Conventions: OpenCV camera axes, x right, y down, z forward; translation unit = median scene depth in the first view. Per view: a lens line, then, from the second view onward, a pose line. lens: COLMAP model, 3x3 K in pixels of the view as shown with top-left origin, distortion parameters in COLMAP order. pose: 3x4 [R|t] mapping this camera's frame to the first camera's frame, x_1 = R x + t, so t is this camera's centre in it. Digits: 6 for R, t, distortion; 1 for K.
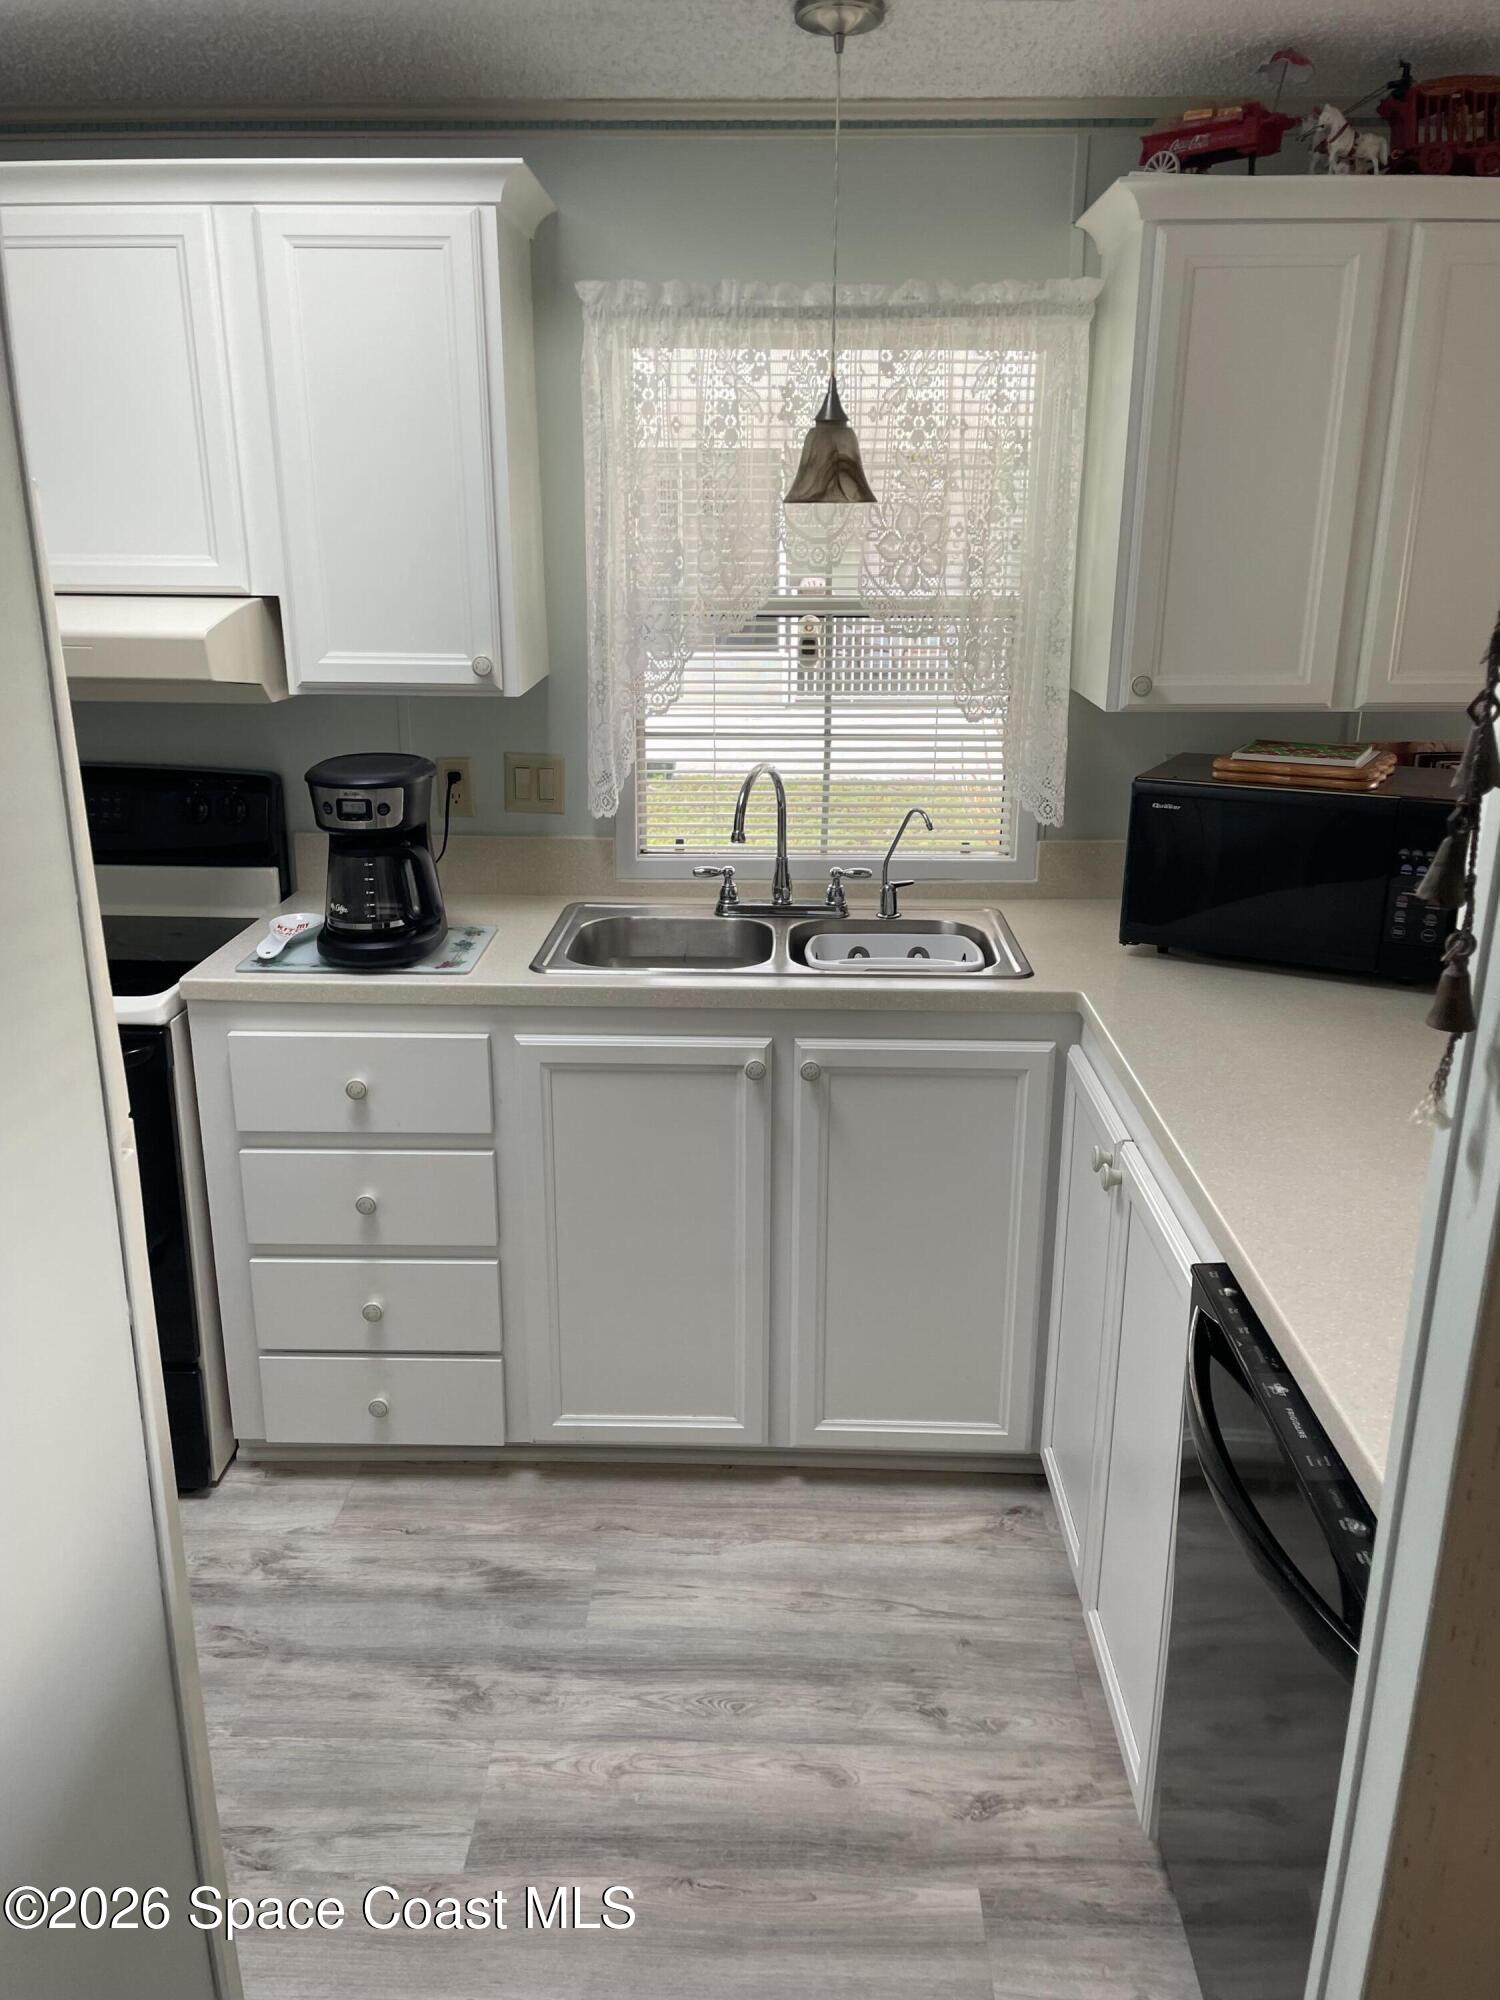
lens RADIAL K [[1520.6, 0, 750.0], [0, 1520.6, 1000.0], [0, 0, 1]] dist [0.068073, -0.106465]
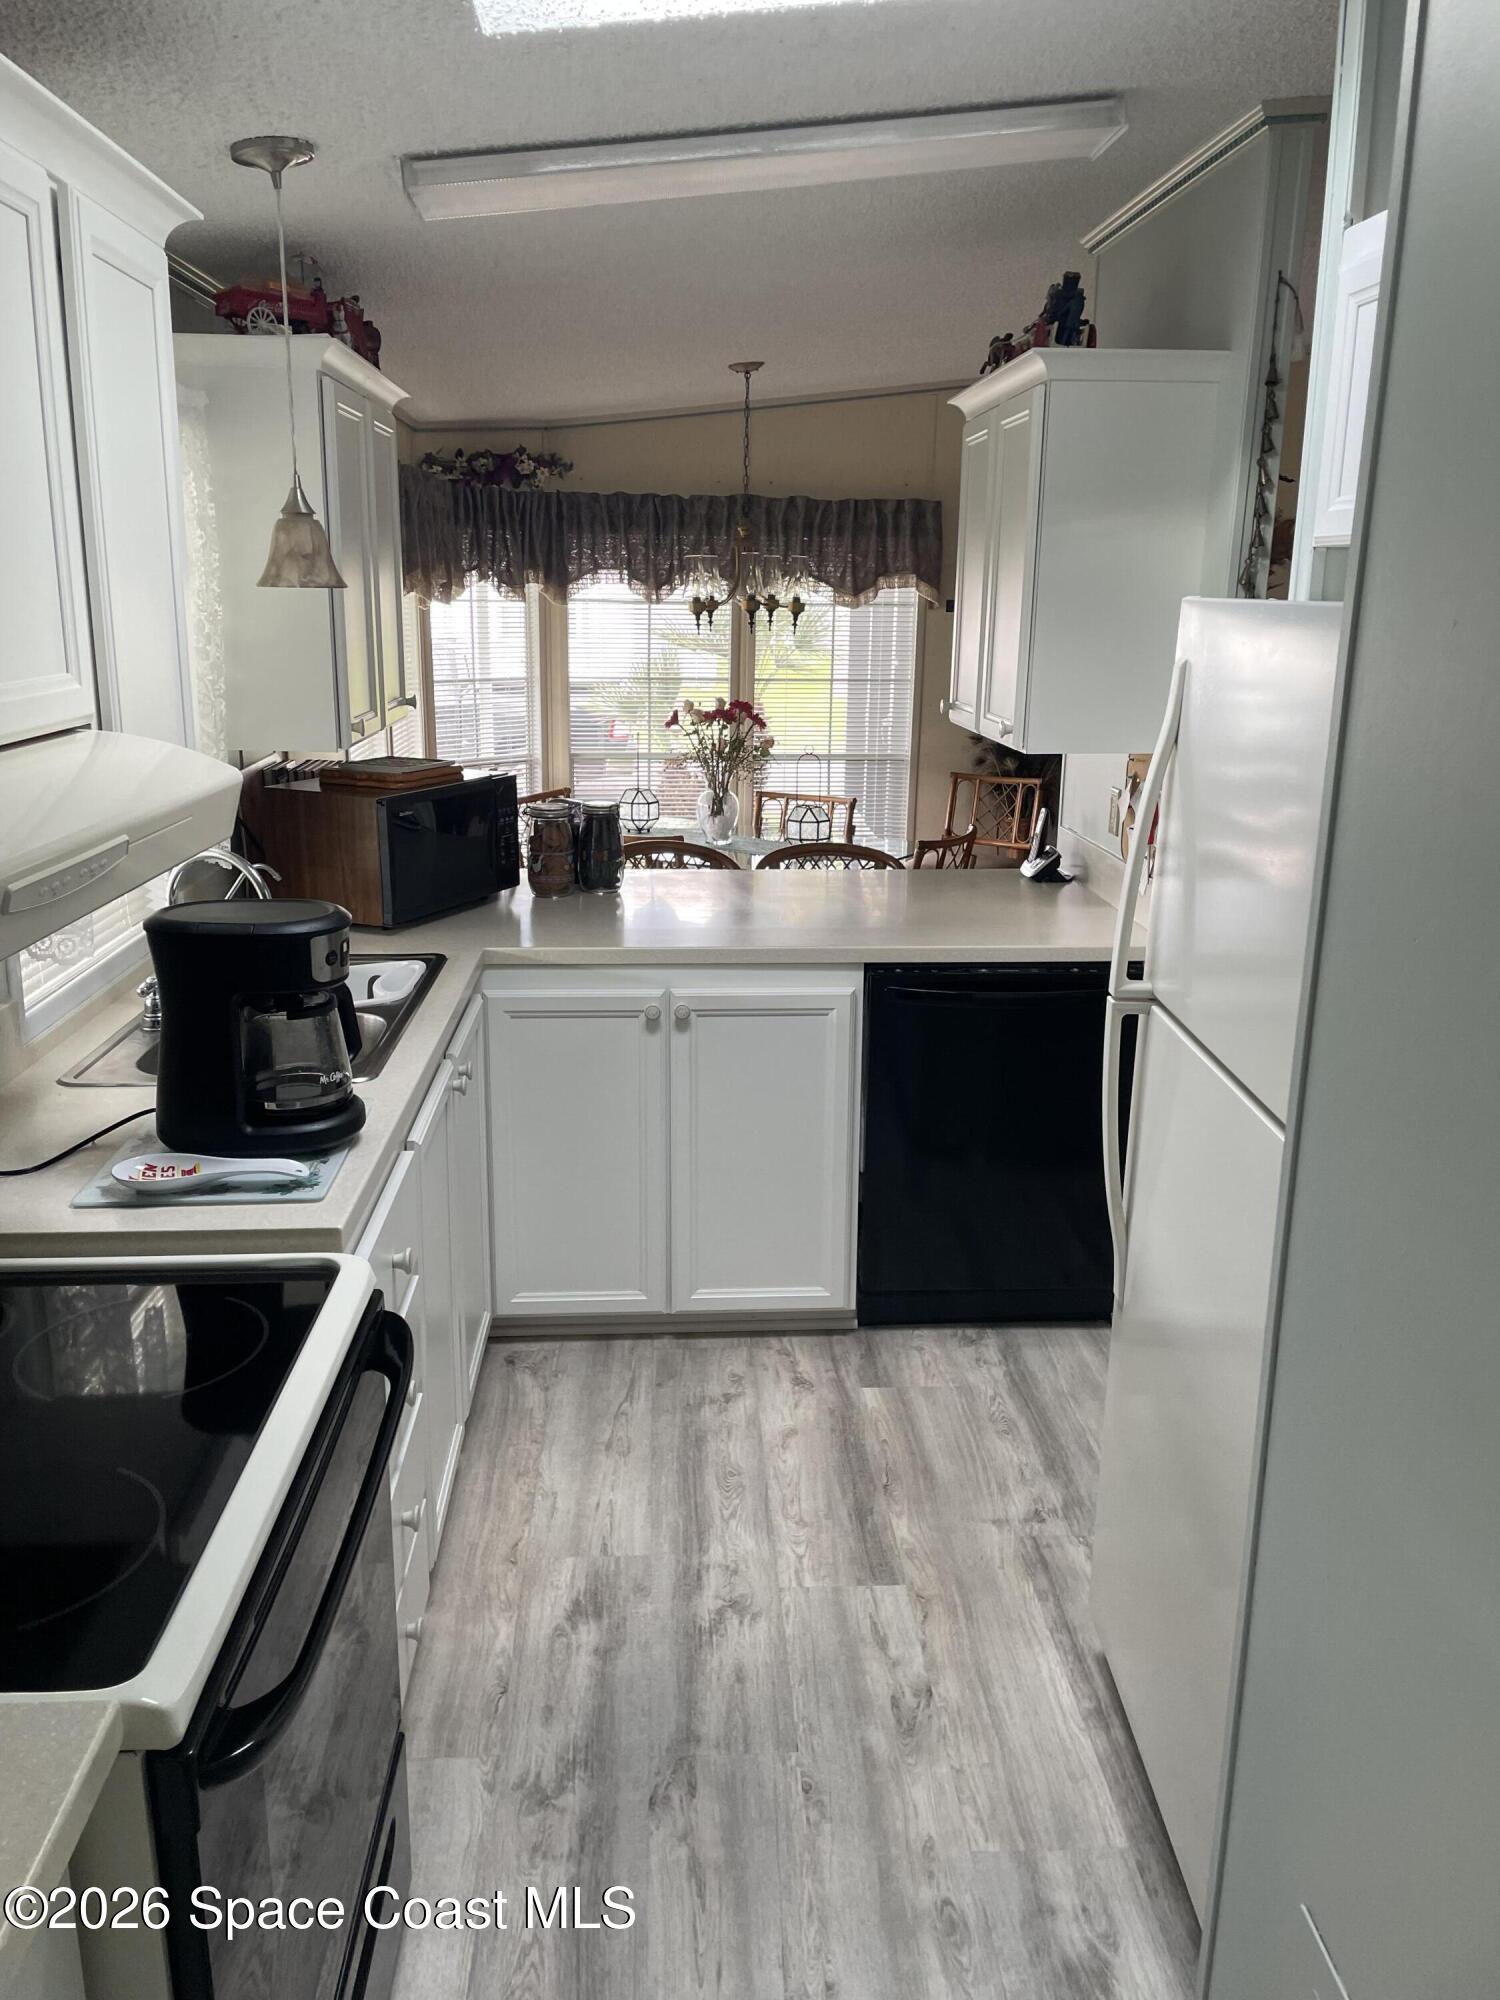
lens RADIAL K [[1520.6, 0, 750.0], [0, 1520.6, 1000.0], [0, 0, 1]] dist [0.068073, -0.106465]
pose [[-0.085486, -0.268198, 0.959563, -1.177872], [0.297815, 0.912180, 0.281486, -0.289694], [-0.950788, 0.309836, 0.001894, 0.848798]]
